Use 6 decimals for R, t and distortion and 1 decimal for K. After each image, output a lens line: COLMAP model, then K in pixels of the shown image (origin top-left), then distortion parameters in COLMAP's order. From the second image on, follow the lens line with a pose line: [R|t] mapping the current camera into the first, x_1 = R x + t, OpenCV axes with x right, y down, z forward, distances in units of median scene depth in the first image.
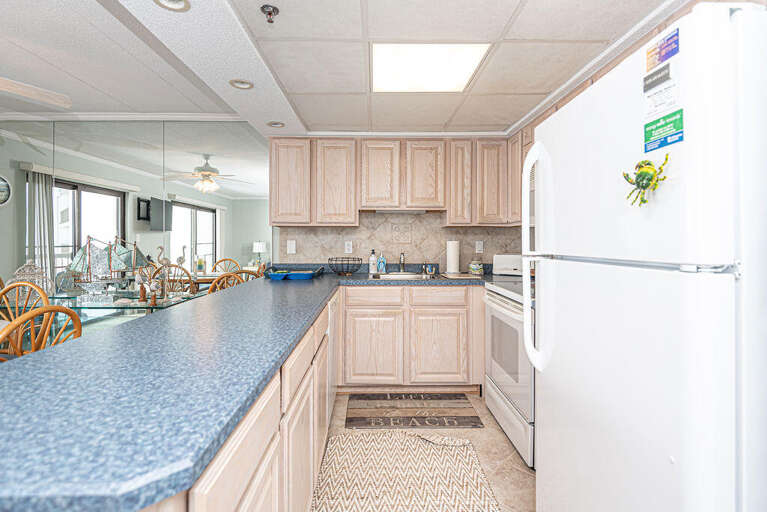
lens RADIAL K [[362.9, 0, 380.2], [0, 362.9, 238.0], [0, 0, 1]] dist [0.001157, -0.002442]
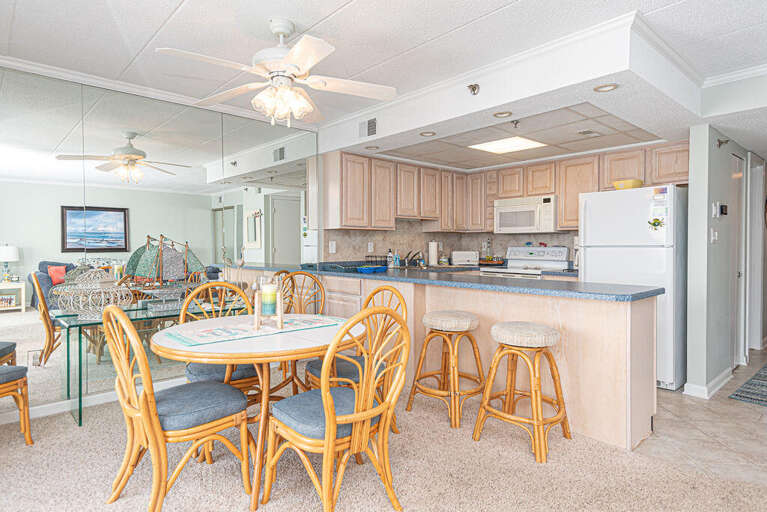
lens RADIAL K [[440.3, 0, 392.9], [0, 440.3, 255.2], [0, 0, 1]] dist [0.042245, -0.003382]
pose [[0.749107, -0.017962, 0.662206, -1.121959], [-0.001710, 0.999577, 0.029047, 0.010509], [-0.662447, -0.022891, 0.748759, -0.175871]]
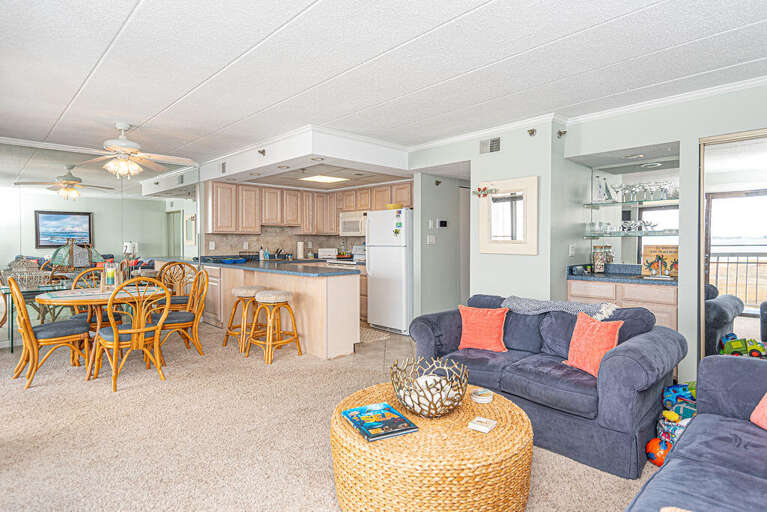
lens RADIAL K [[412.3, 0, 396.1], [0, 412.3, 245.4], [0, 0, 1]] dist [0.015807, 0.001150]
pose [[0.720156, -0.008385, 0.693761, -1.039493], [-0.004799, 0.999843, 0.017066, -0.013256], [-0.693795, -0.015620, 0.720003, -1.015952]]
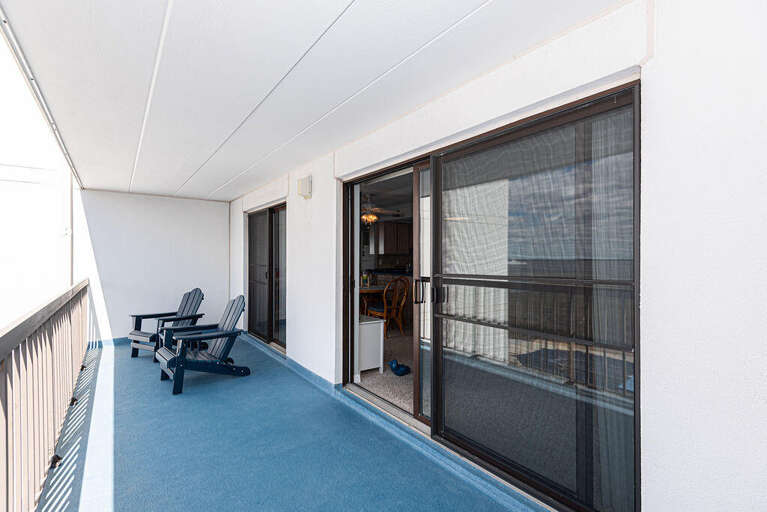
lens RADIAL K [[346.2, 0, 385.1], [0, 346.2, 259.1], [0, 0, 1]] dist [0.021313, -0.008855]
pose [[0.806298, 0.001068, 0.591509, -1.836098], [-0.005280, 0.999972, 0.005392, -0.010960], [-0.591486, -0.007471, 0.806281, -1.093856]]
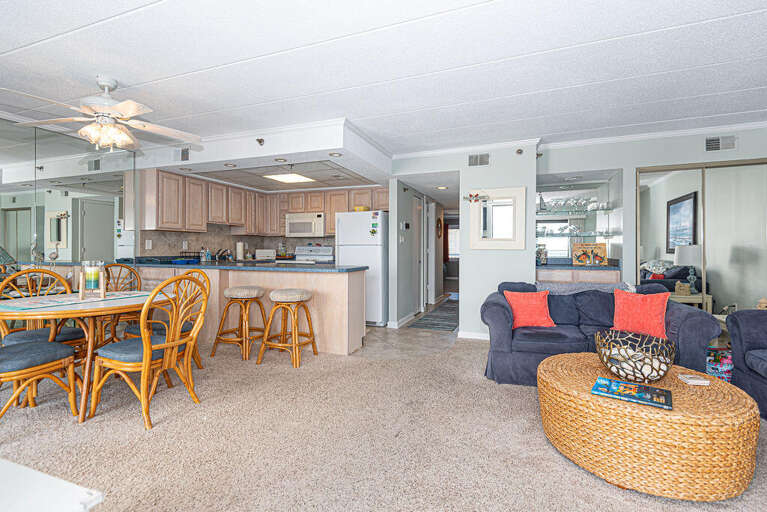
lens RADIAL K [[346.2, 0, 389.3], [0, 346.2, 249.9], [0, 0, 1]] dist [0.021313, -0.008855]
pose [[0.369554, -0.001341, 0.929208, -1.282773], [-0.008362, 0.999954, 0.004768, 0.034514], [-0.929172, -0.009532, 0.369526, -0.413123]]
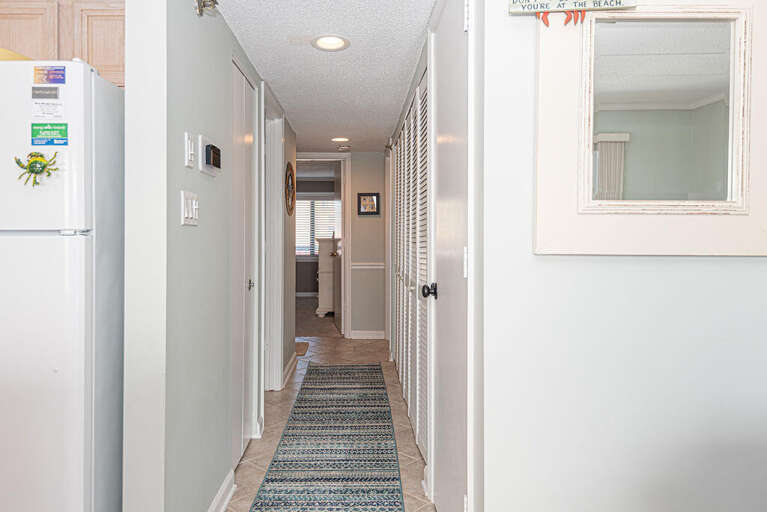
lens RADIAL K [[511.3, 0, 357.3], [0, 511.3, 225.8], [0, 0, 1]] dist [0.022490, 0.000420]
pose [[0.023504, 0.018582, 0.999551, -0.274756], [-0.003384, 0.999823, -0.018508, 0.020645], [-0.999718, -0.002948, 0.023563, -0.050266]]
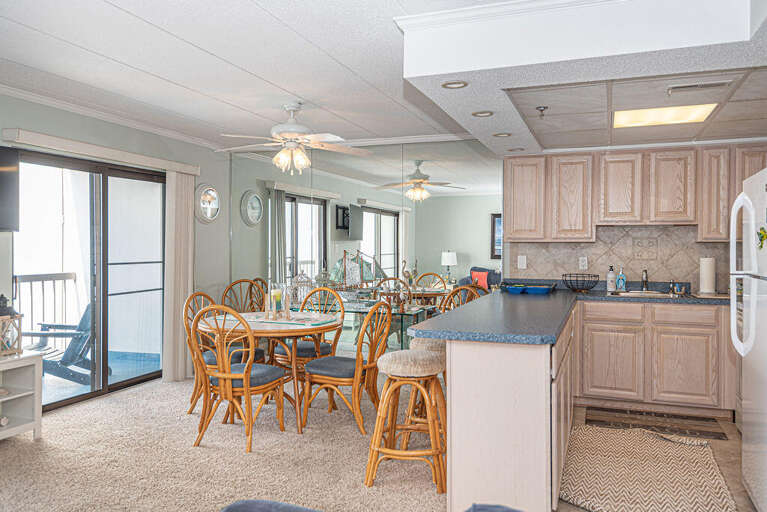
lens RADIAL K [[594.7, 0, 378.9], [0, 594.7, 248.1], [0, 0, 1]] dist [0.028013, -0.018055]
pose [[0.928335, 0.003822, -0.371726, -0.003792], [-0.000200, 0.999952, 0.009783, -0.032444], [0.371745, -0.009008, 0.928291, -0.733916]]
